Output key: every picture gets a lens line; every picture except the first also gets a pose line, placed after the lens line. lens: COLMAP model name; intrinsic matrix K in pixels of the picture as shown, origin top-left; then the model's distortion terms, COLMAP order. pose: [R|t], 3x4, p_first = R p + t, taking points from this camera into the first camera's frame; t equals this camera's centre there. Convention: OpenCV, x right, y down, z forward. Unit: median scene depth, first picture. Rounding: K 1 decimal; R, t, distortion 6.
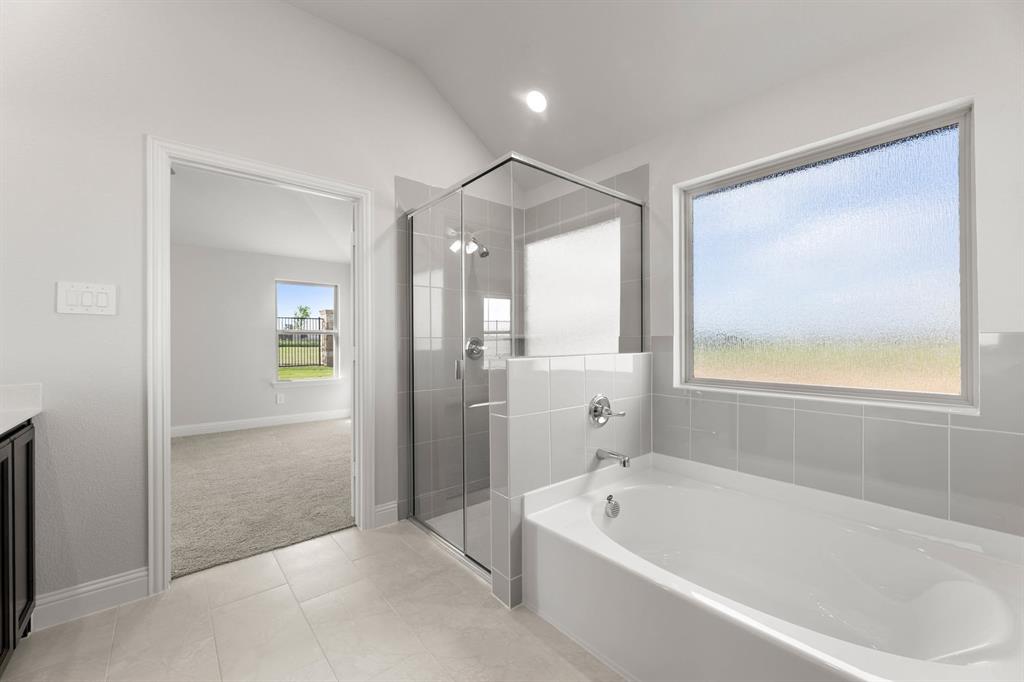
lens RADIAL K [[412.8, 0, 509.8], [0, 412.8, 340.9], [0, 0, 1]] dist [0.001483, 0.000031]
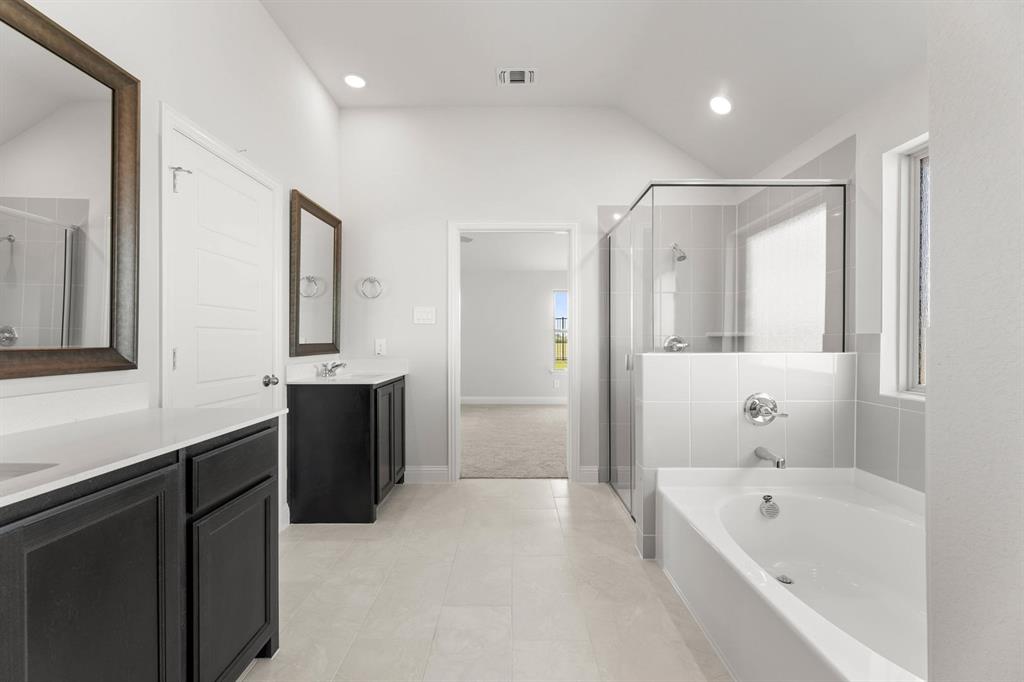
lens RADIAL K [[412.8, 0, 514.5], [0, 412.8, 340.8], [0, 0, 1]] dist [0.001483, 0.000031]
pose [[0.767244, 0.007240, -0.641315, 0.352197], [-0.002961, 0.999966, 0.007747, -0.001732], [0.641349, -0.004045, 0.767239, -0.125896]]
